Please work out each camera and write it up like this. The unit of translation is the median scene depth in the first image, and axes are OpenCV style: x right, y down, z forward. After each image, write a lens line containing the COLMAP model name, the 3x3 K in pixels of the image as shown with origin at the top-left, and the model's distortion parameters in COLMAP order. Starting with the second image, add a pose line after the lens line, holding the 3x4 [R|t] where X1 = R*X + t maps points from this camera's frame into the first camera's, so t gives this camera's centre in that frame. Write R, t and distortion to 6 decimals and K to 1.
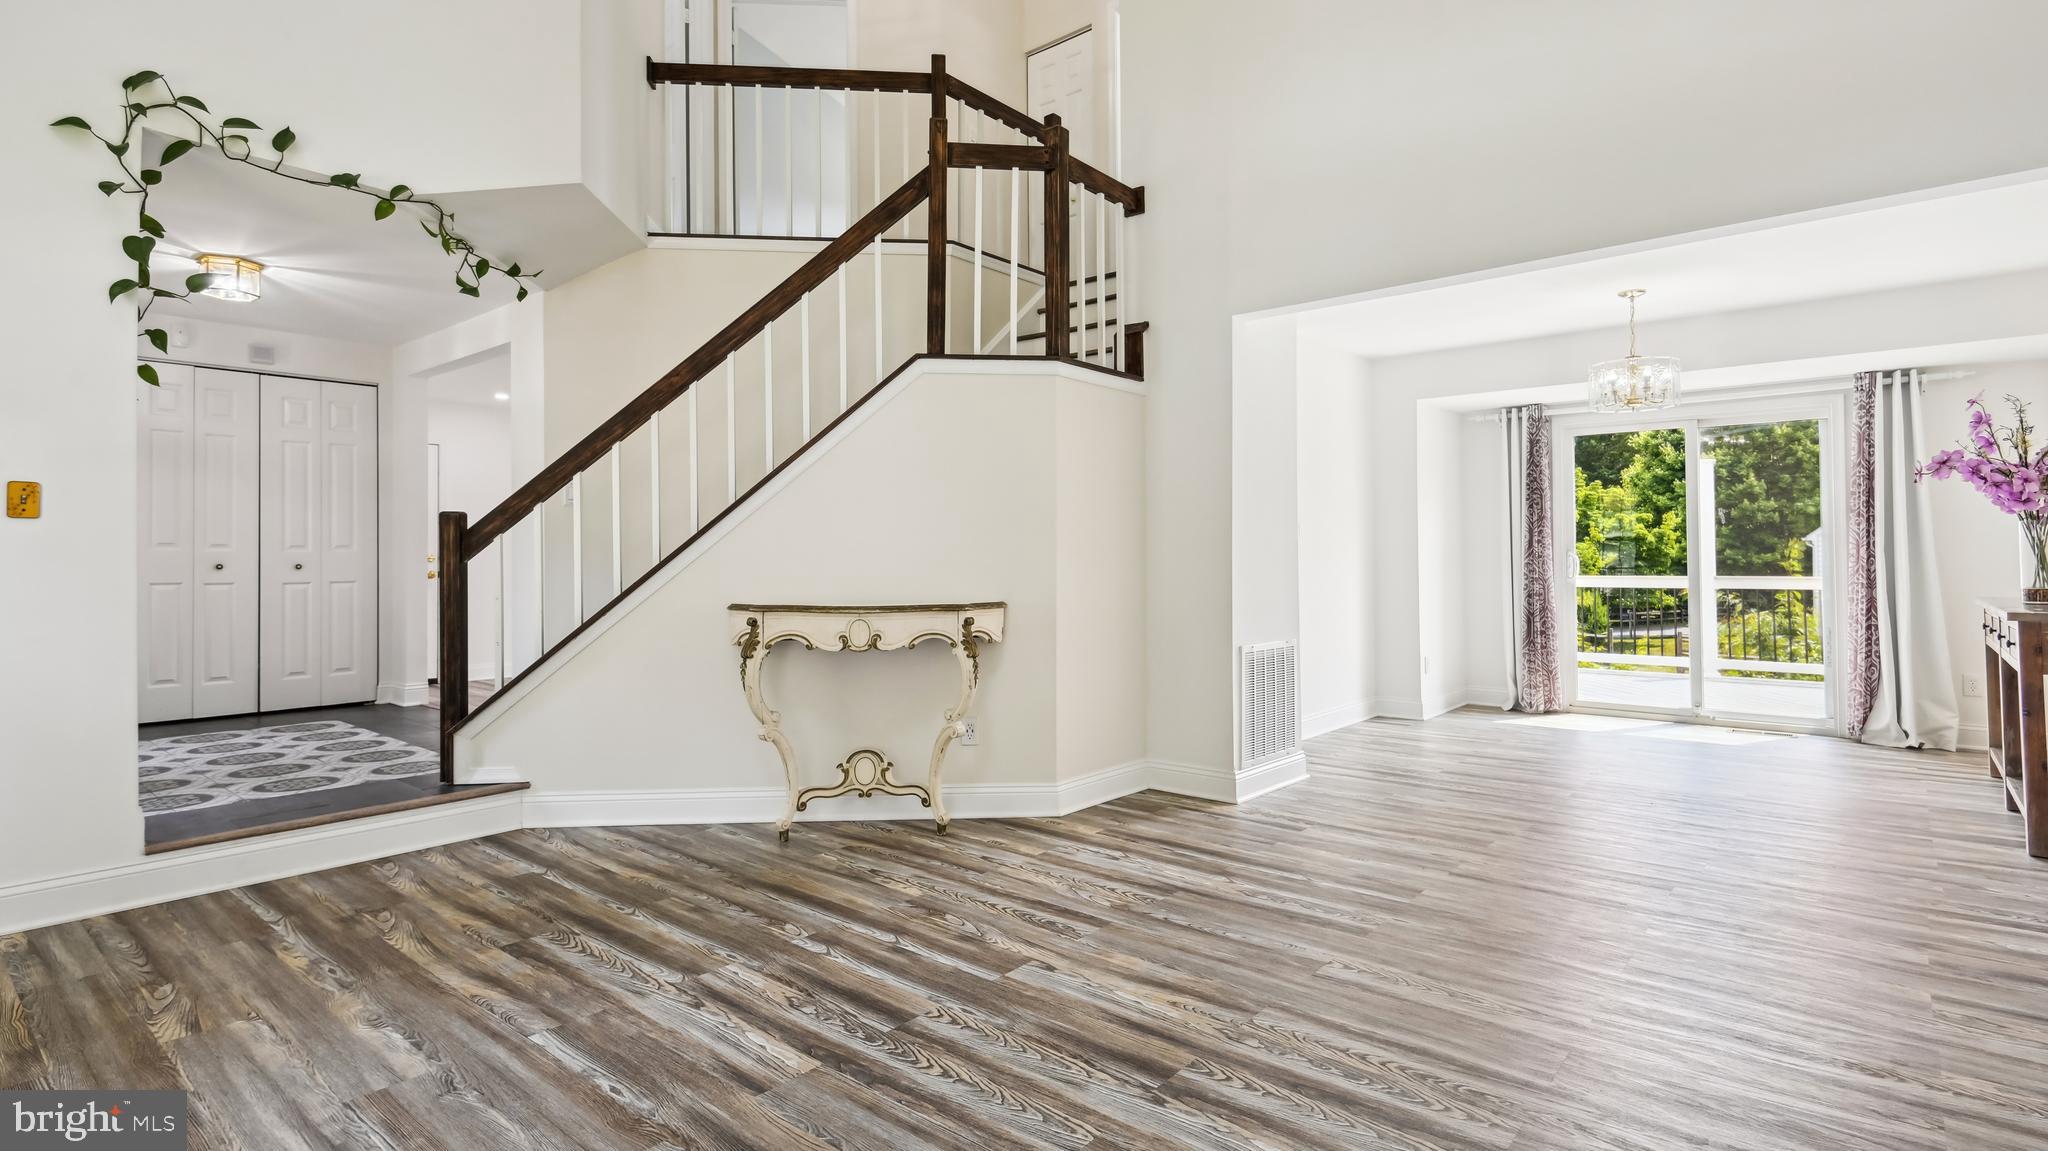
lens RADIAL K [[998.4, 0, 1020.6], [0, 998.4, 539.7], [0, 0, 1]] dist [0.018055, -0.011793]
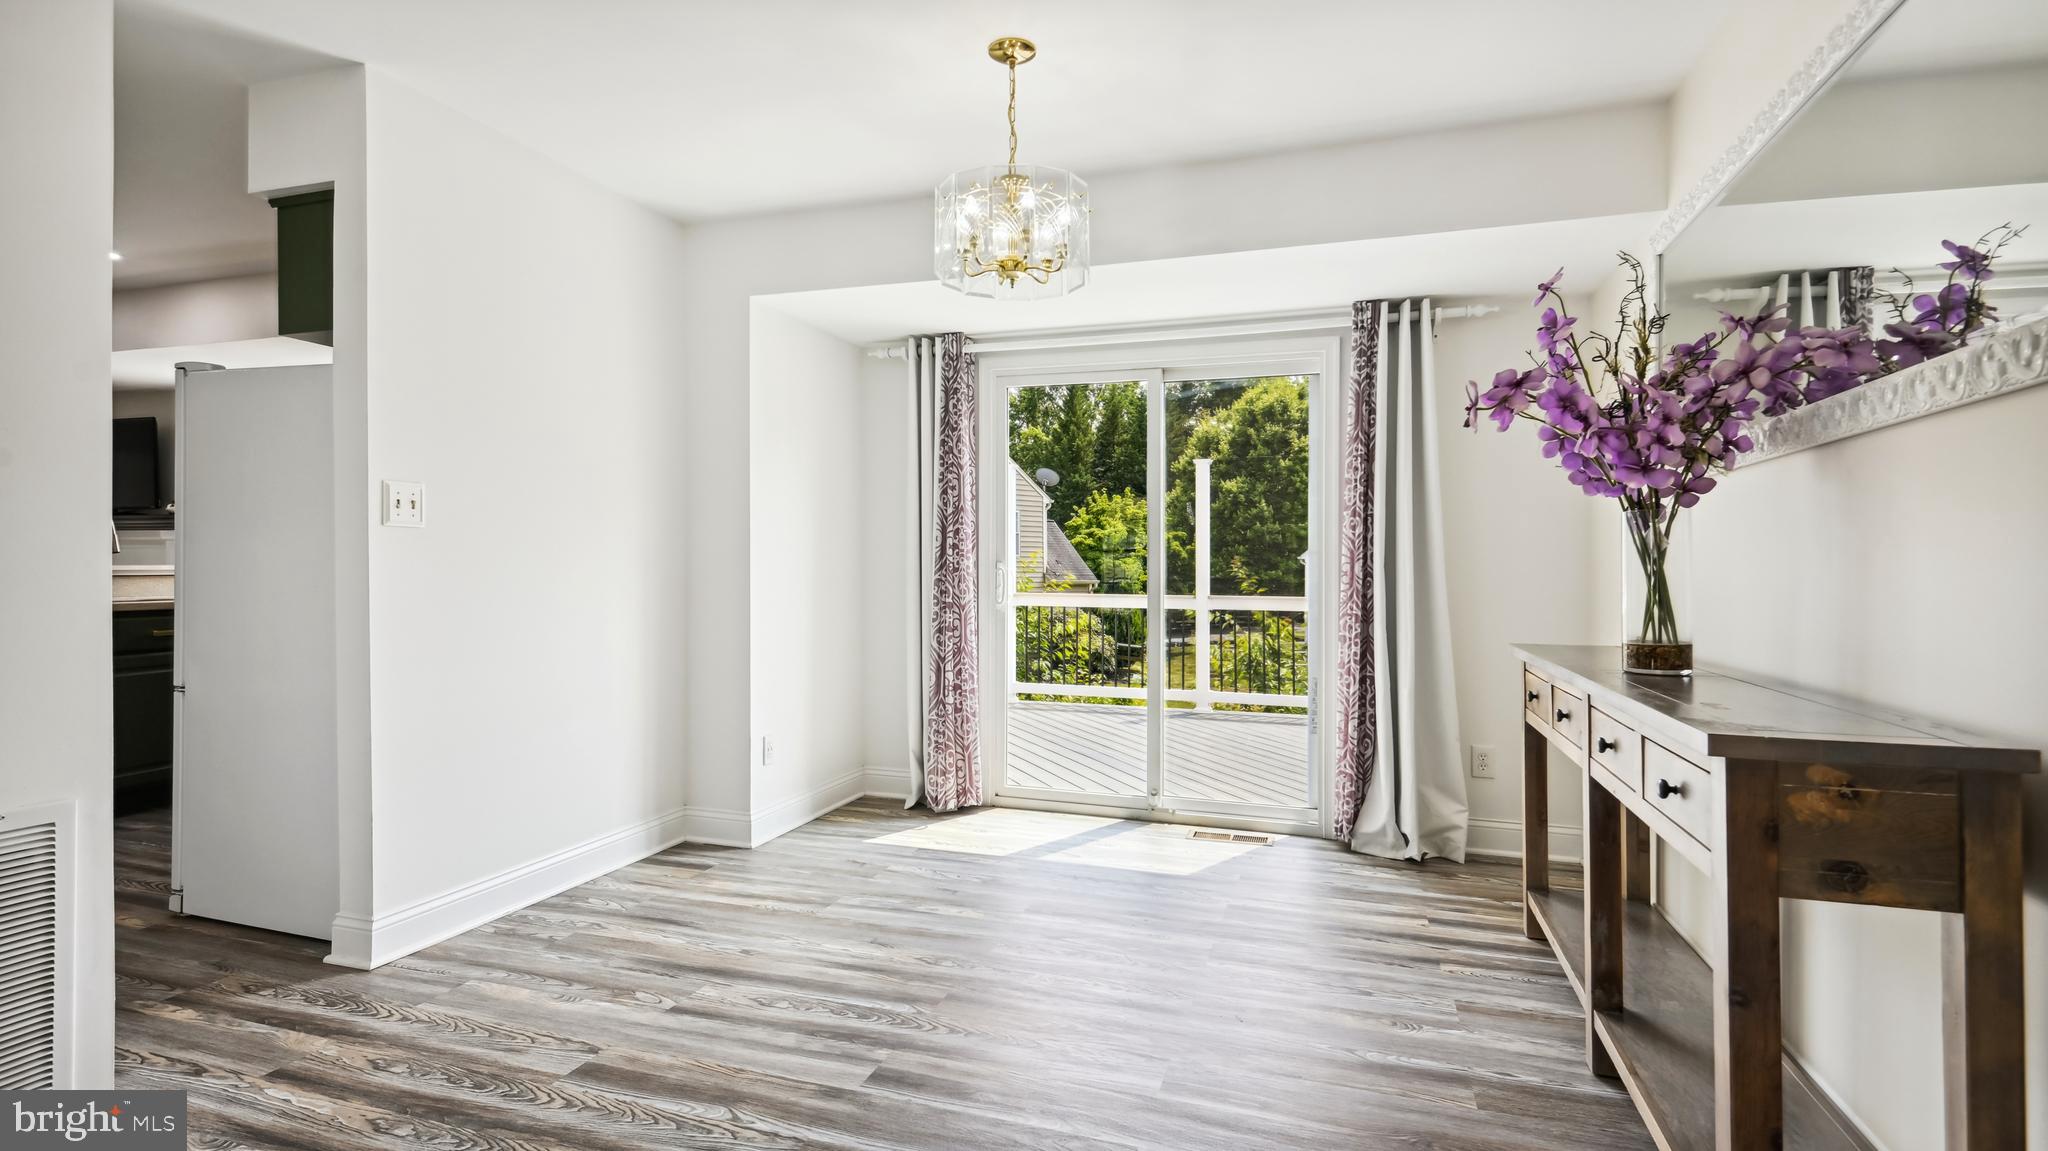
lens RADIAL K [[998.4, 0, 1012.6], [0, 998.4, 561.0], [0, 0, 1]] dist [0.018055, -0.011793]
pose [[0.927398, 0.014763, 0.373784, 0.369393], [-0.019084, 0.999787, 0.007862, 0.006214], [-0.373588, -0.014425, 0.927483, 0.461037]]
